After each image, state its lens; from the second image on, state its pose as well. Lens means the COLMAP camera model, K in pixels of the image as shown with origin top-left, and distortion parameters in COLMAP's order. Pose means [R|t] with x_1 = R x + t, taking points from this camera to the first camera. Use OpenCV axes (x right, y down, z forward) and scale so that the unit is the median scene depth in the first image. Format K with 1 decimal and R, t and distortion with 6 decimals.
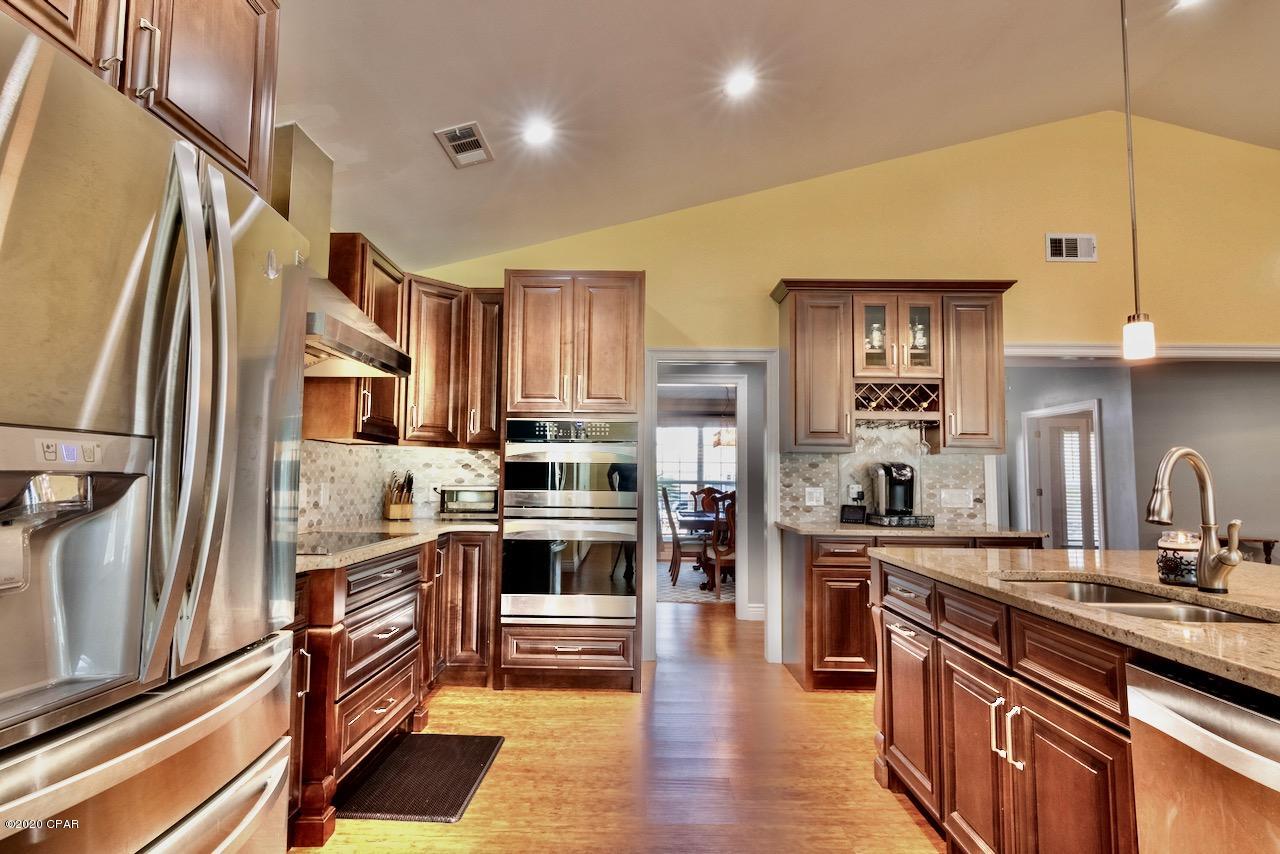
lens RADIAL K [[646.9, 0, 629.8], [0, 646.9, 430.9], [0, 0, 1]] dist [-0.002386, 0.000988]
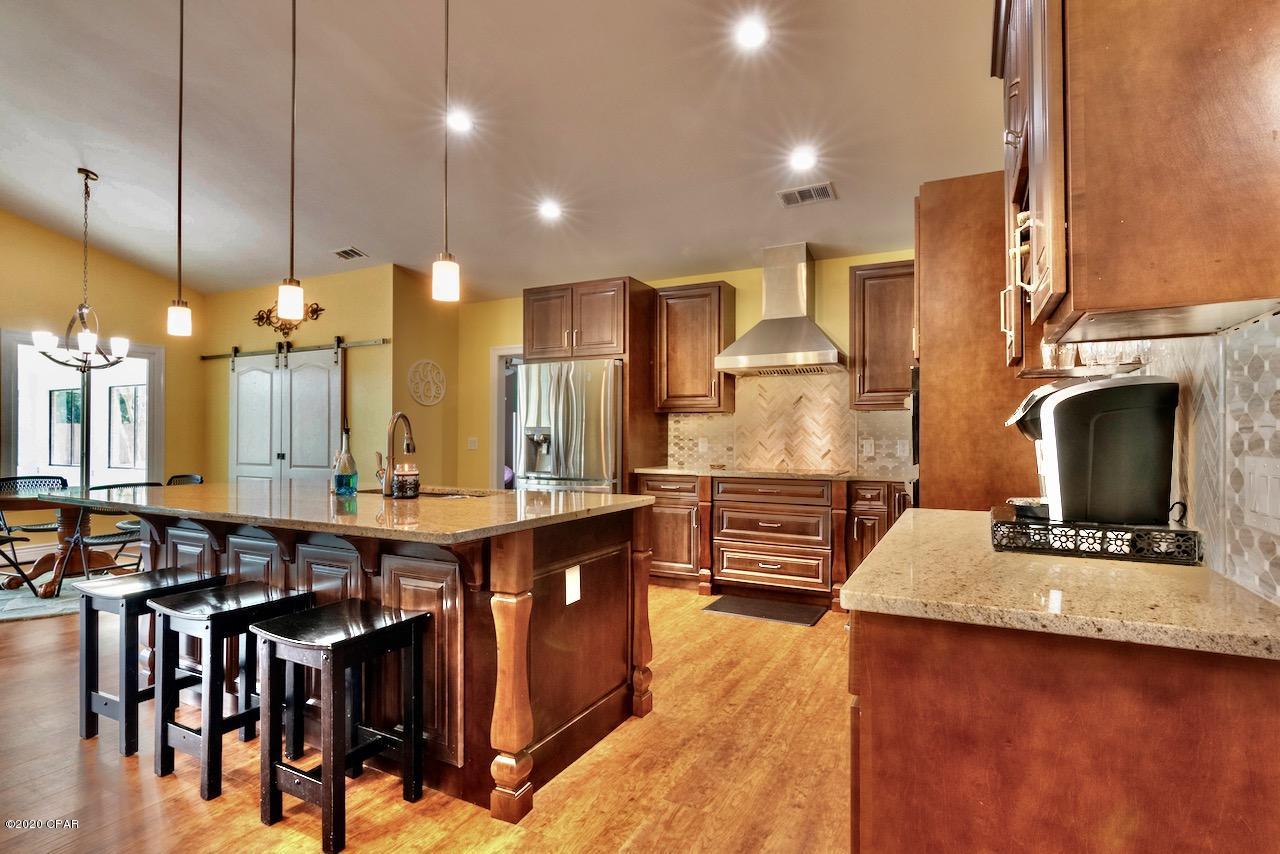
lens RADIAL K [[646.9, 0, 629.8], [0, 646.9, 430.9], [0, 0, 1]] dist [-0.002386, 0.000988]
pose [[-0.439715, -0.016496, -0.897986, 0.873114], [0.057090, 0.997296, -0.046275, 0.082621], [0.896321, -0.071614, -0.437584, 0.944097]]
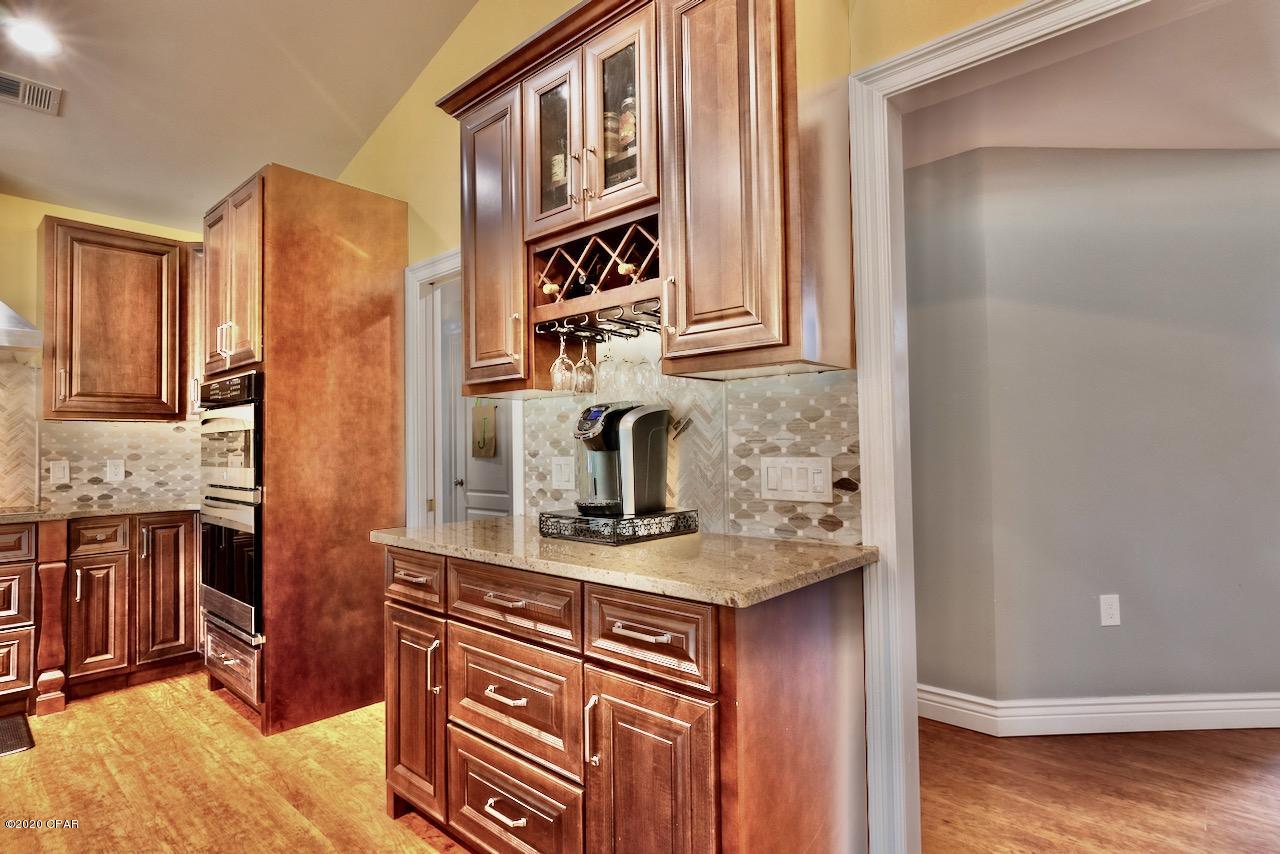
lens RADIAL K [[646.9, 0, 629.8], [0, 646.9, 430.9], [0, 0, 1]] dist [-0.002386, 0.000988]
pose [[0.755572, -0.037307, -0.654003, 0.742482], [0.066403, 0.997596, 0.019809, 0.062087], [0.651692, -0.058395, 0.756233, 0.657971]]
